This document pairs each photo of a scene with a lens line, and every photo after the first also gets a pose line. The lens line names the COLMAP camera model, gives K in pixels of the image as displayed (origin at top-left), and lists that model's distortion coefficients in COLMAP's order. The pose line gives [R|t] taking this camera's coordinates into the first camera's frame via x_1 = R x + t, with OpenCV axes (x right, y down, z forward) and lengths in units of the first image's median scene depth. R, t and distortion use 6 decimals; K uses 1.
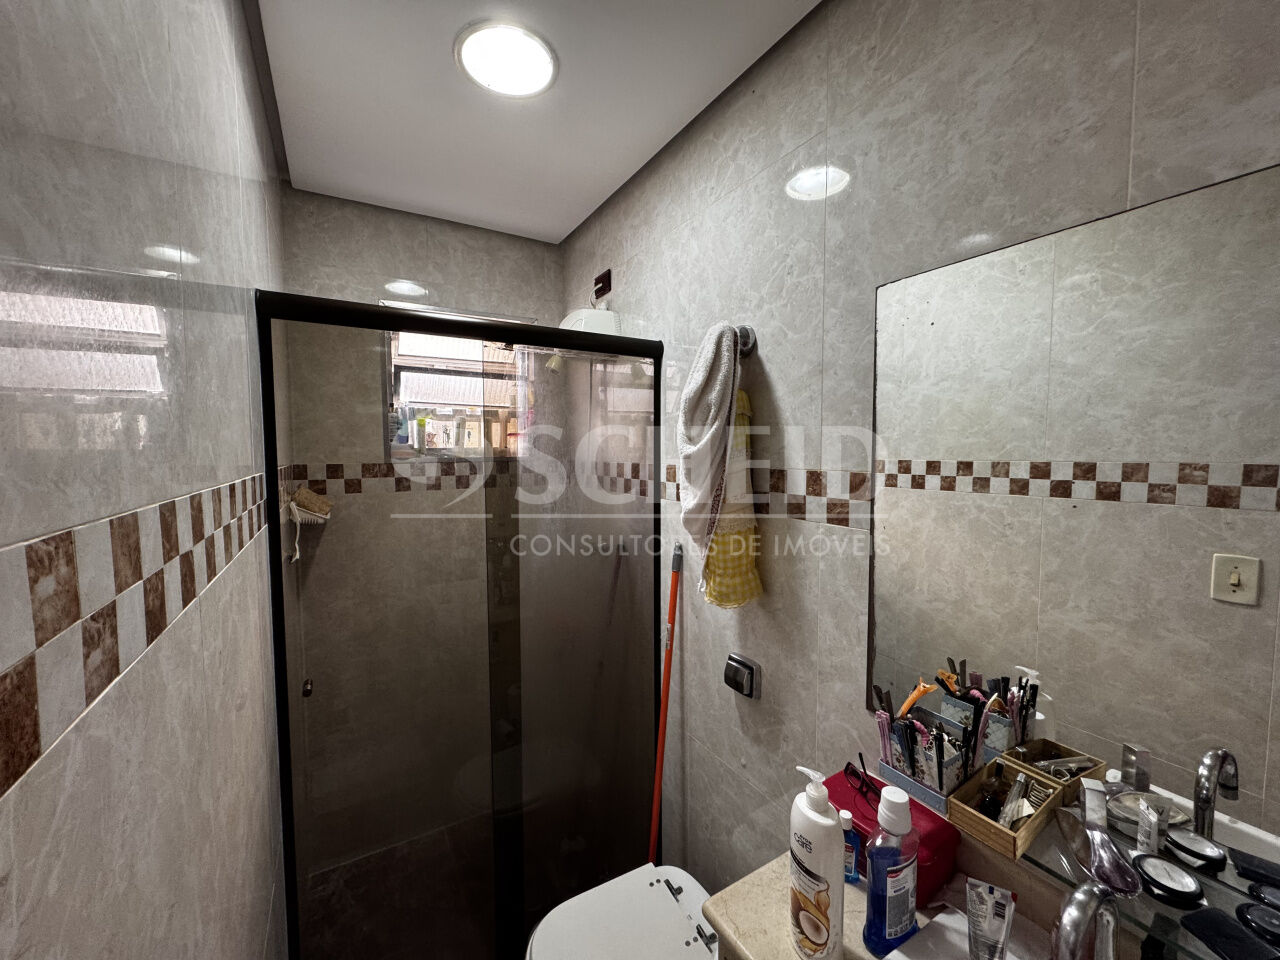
lens RADIAL K [[509.0, 0, 639.8], [0, 509.0, 481.6], [0, 0, 1]] dist [-0.000799, -0.000051]
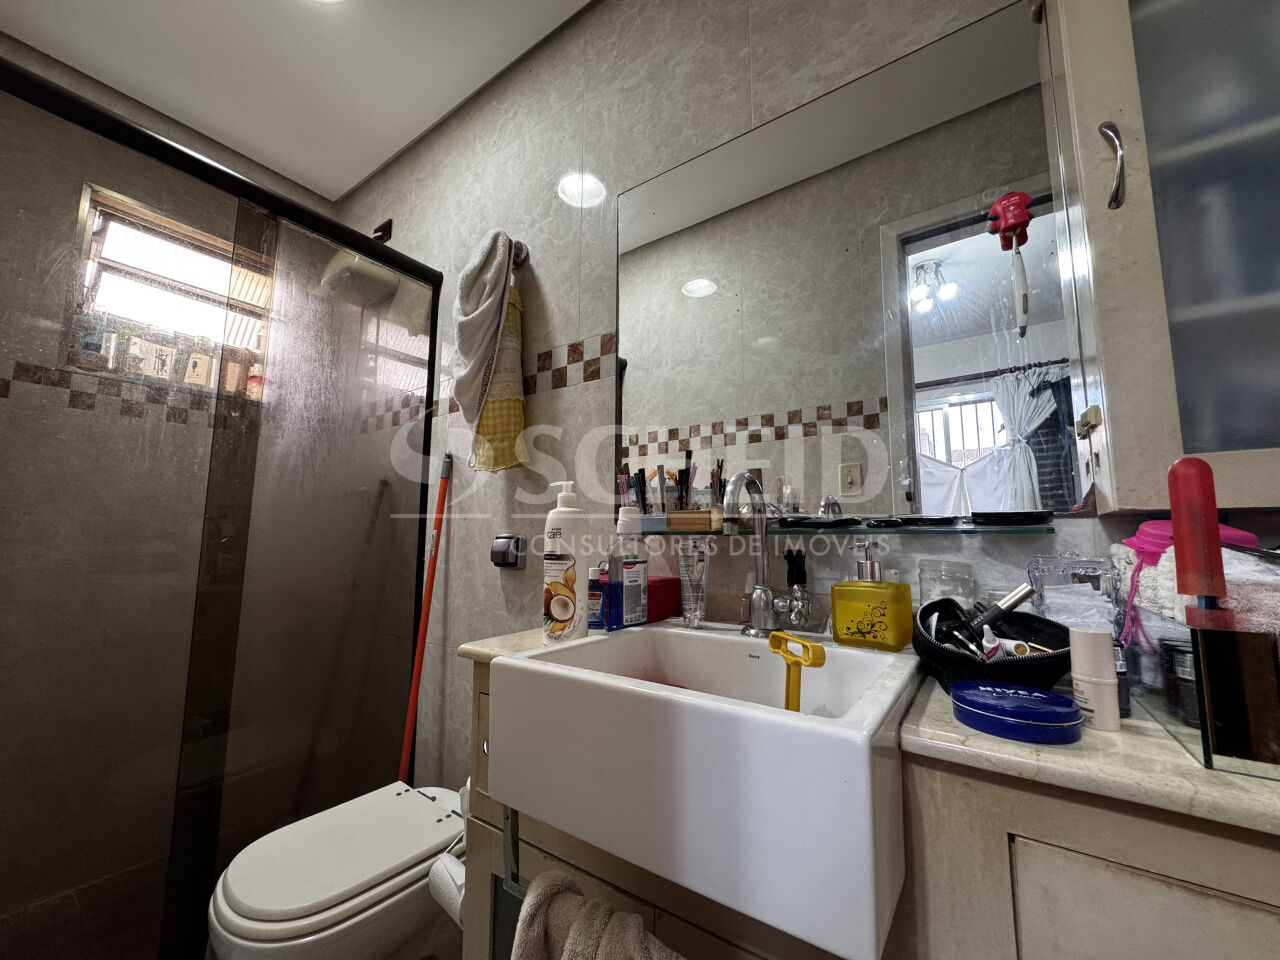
lens RADIAL K [[506.9, 0, 638.9], [0, 506.9, 480.3], [0, 0, 1]] dist [-0.003991, 0.000658]
pose [[0.910724, 0.056913, 0.409075, 0.012603], [0.017357, 0.984311, -0.175586, 0.418553], [-0.412650, 0.167011, 0.895448, -0.058004]]
